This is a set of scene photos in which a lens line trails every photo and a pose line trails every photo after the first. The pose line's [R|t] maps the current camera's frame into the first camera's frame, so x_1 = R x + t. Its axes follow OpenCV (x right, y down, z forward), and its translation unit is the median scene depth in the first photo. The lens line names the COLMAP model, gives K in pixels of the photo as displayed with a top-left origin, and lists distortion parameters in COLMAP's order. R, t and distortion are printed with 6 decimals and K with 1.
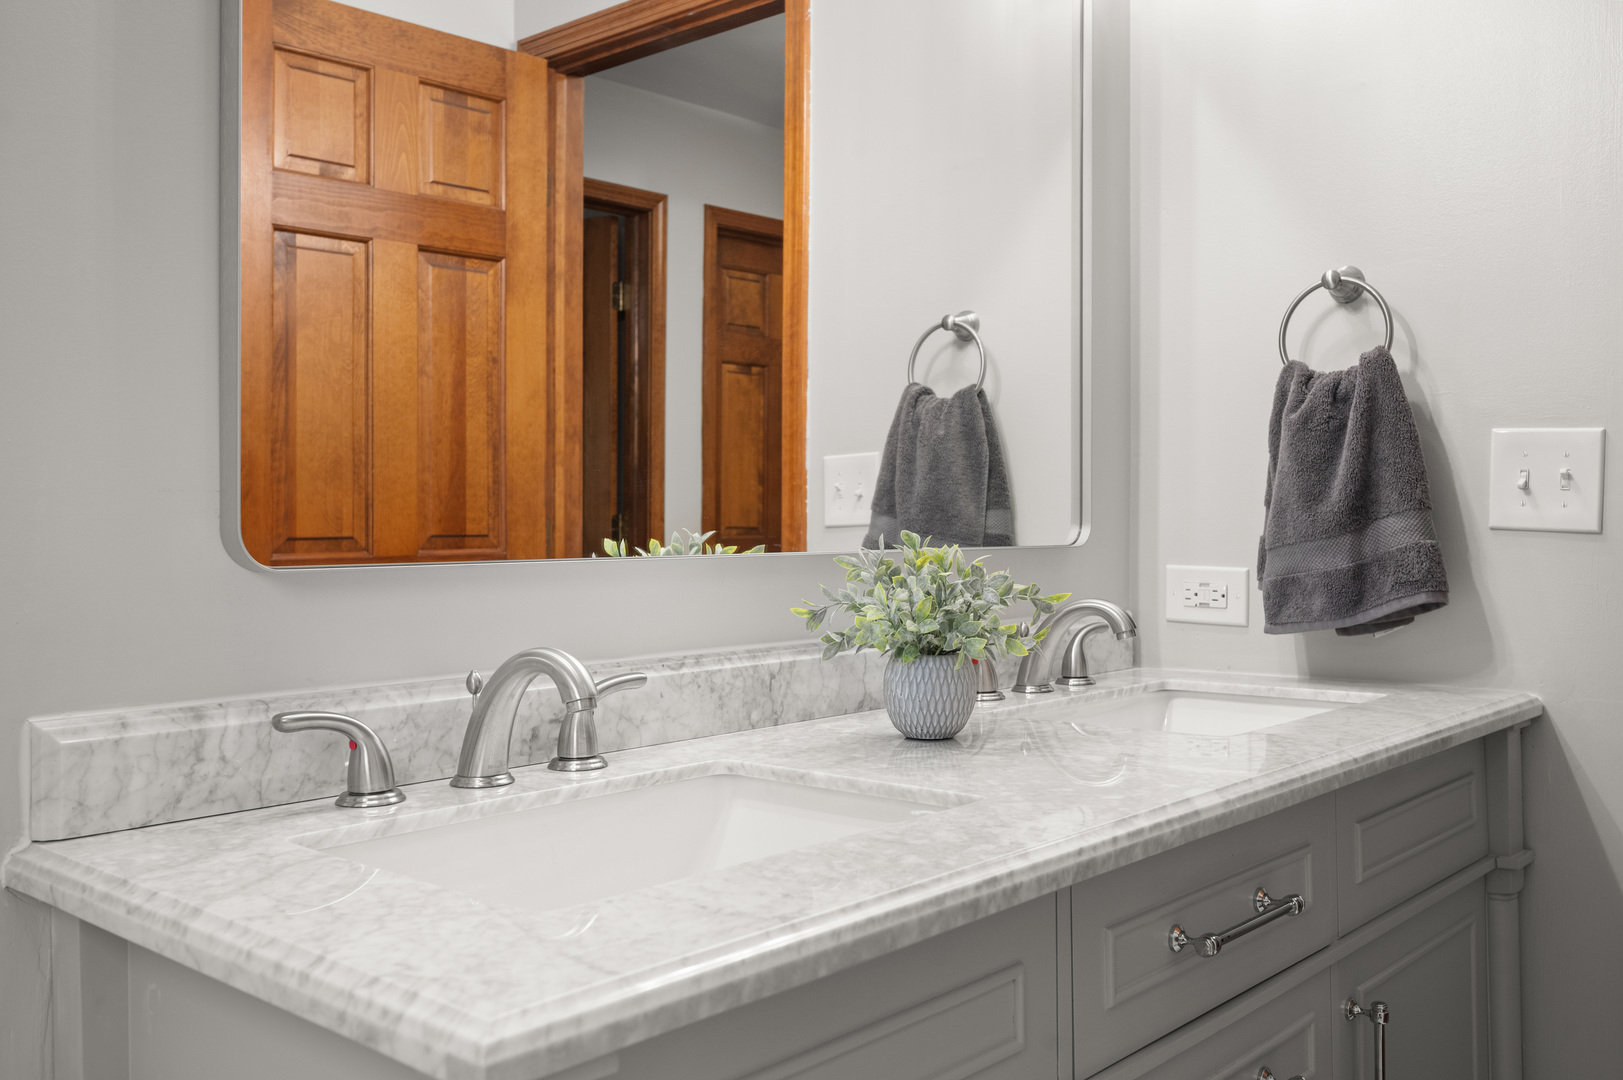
lens RADIAL K [[1408.2, 0, 808.7], [0, 1408.2, 534.6], [0, 0, 1]] dist [-0.014953, -0.005761]
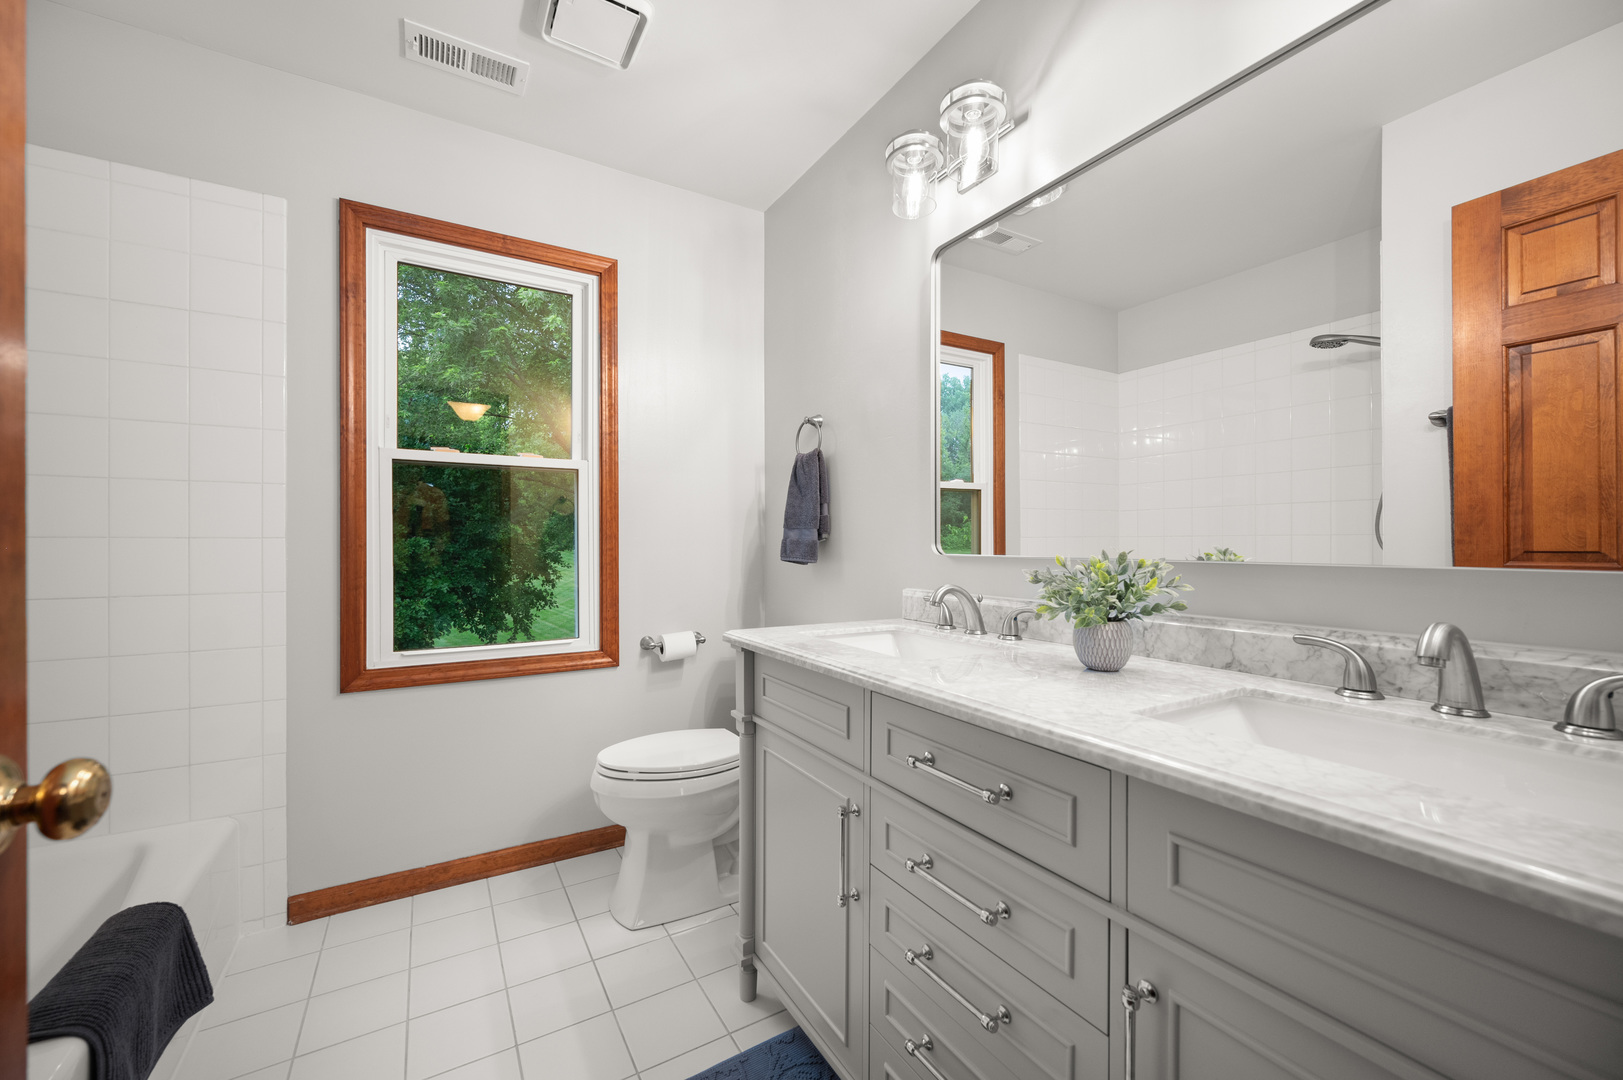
lens RADIAL K [[633.9, 0, 804.1], [0, 633.9, 537.9], [0, 0, 1]] dist [-0.001552, 0.000027]
pose [[-0.278111, 0.001698, -0.960547, 0.483487], [-0.009335, 0.999946, 0.004470, -0.007499], [0.960504, 0.010210, -0.278080, 0.455187]]
